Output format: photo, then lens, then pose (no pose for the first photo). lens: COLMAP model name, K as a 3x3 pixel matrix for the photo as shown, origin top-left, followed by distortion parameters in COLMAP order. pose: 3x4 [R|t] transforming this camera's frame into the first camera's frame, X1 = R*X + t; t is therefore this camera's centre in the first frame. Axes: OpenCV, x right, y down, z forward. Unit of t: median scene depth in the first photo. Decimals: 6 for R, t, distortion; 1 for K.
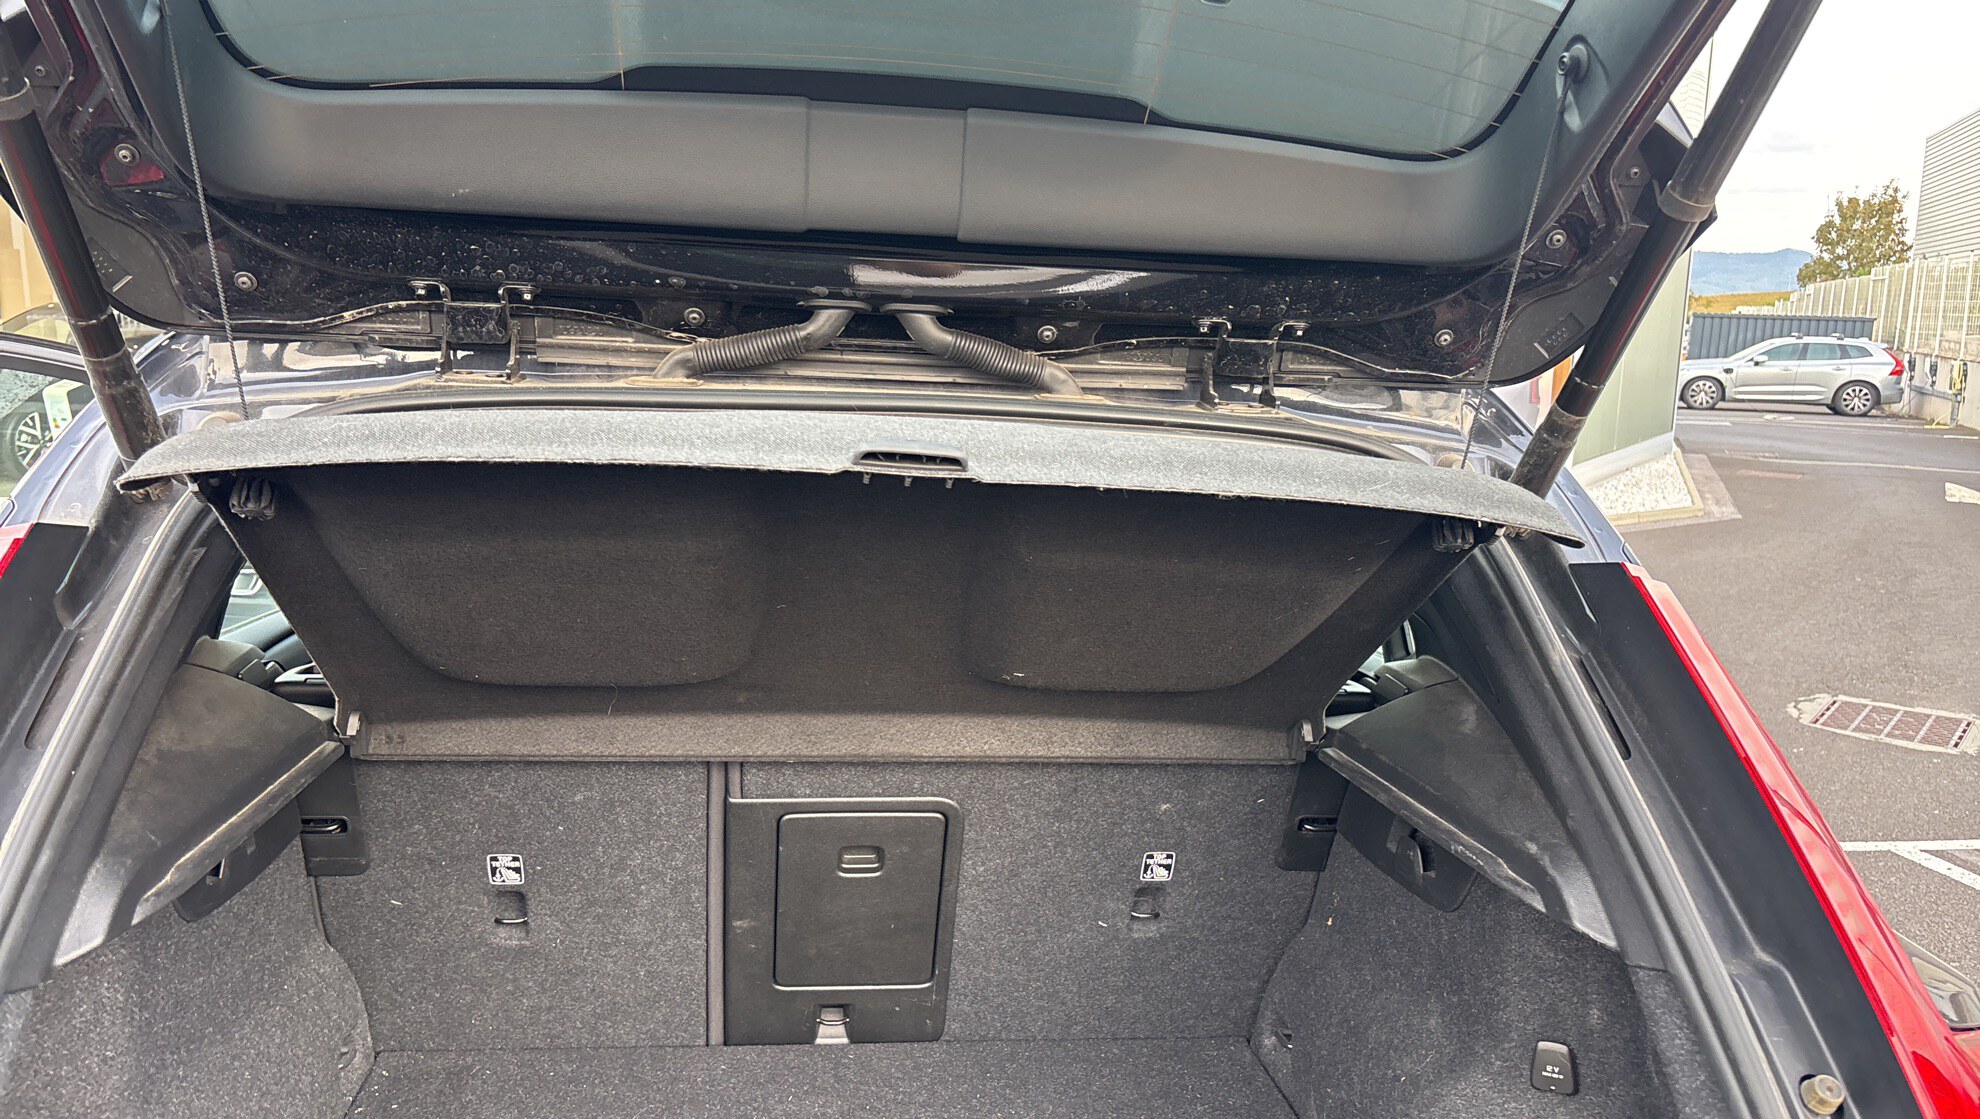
lens RADIAL K [[1454.5, 0, 990.0], [0, 1454.5, 559.5], [0, 0, 1]] dist [0.063532, -0.102361]
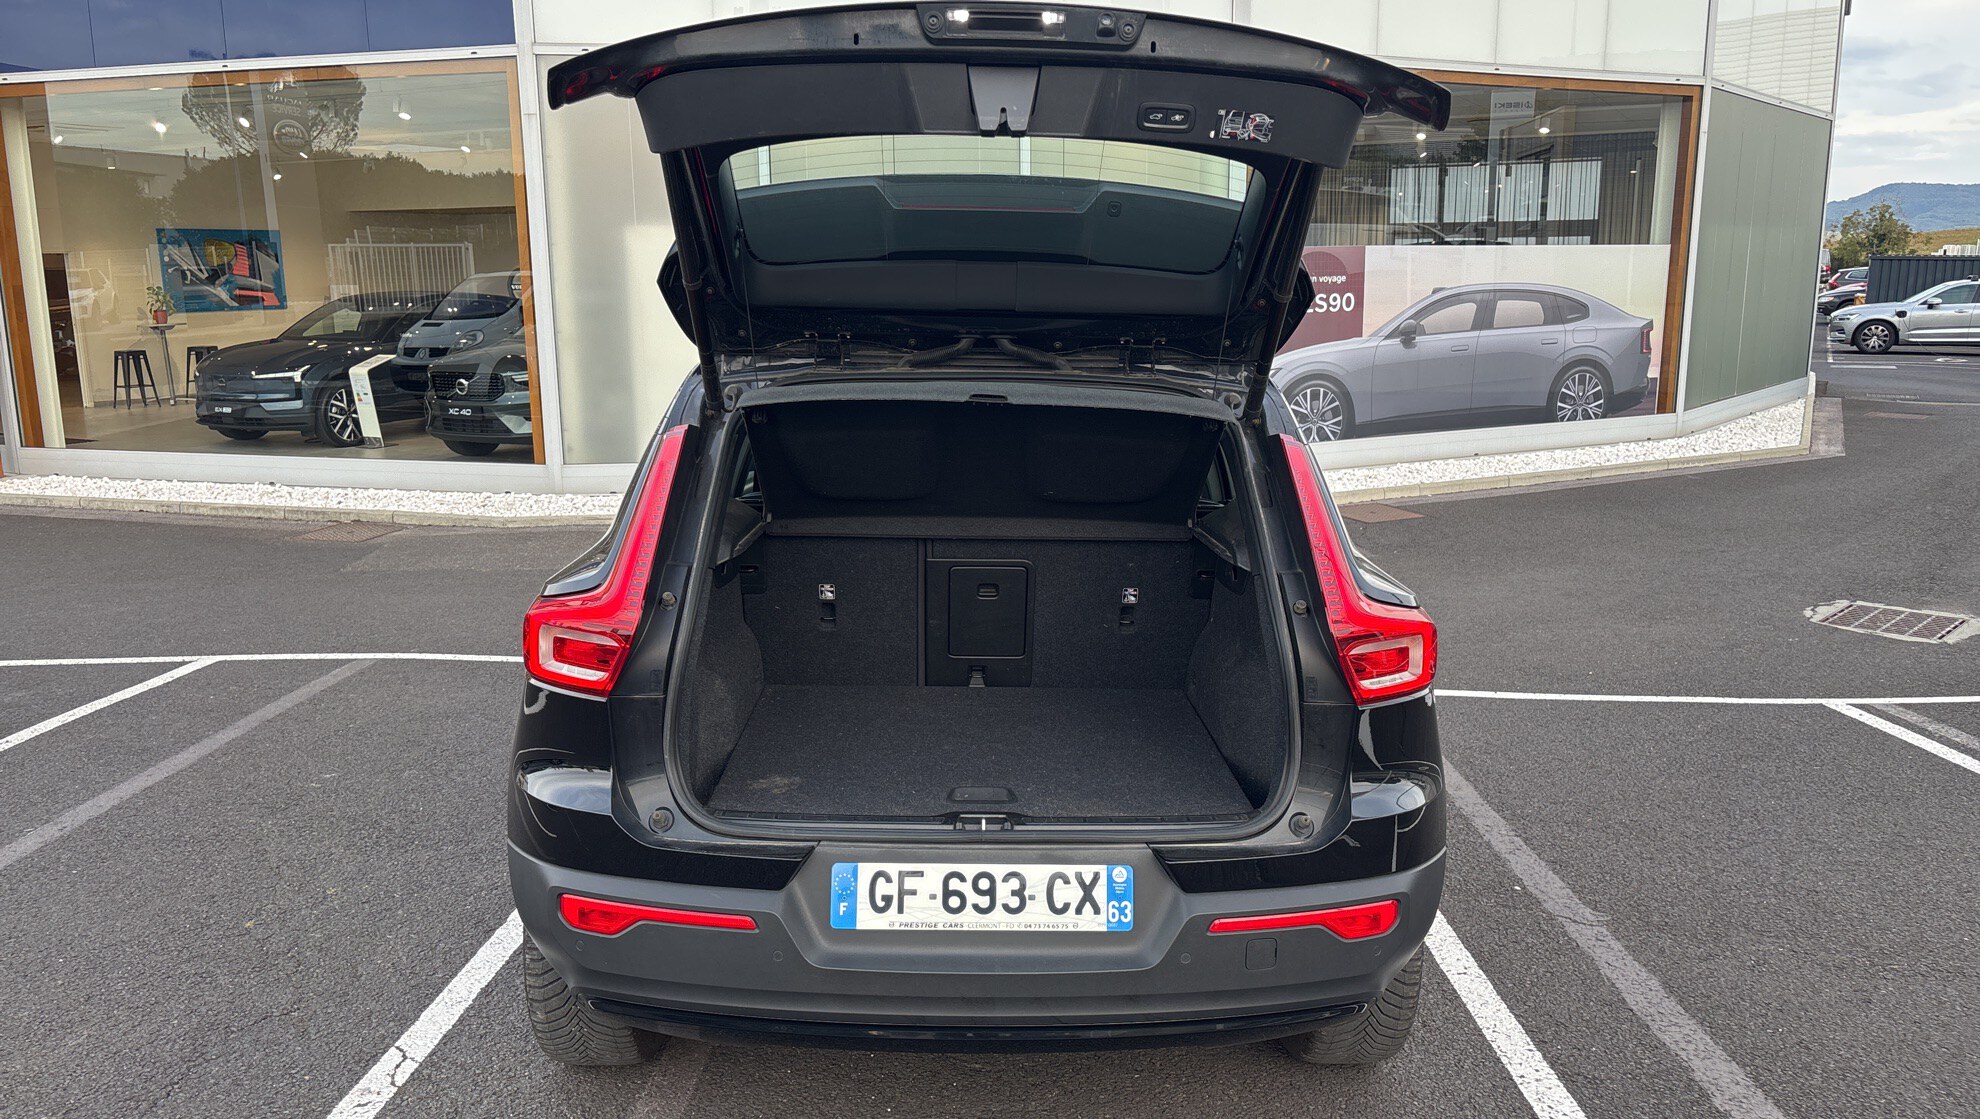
lens RADIAL K [[1454.5, 0, 990.0], [0, 1454.5, 559.5], [0, 0, 1]] dist [0.063532, -0.102361]
pose [[0.992207, -0.004856, -0.124504, 0.173741], [0.008216, 0.999615, 0.026486, 0.101579], [0.124327, -0.027303, 0.991866, -1.071744]]
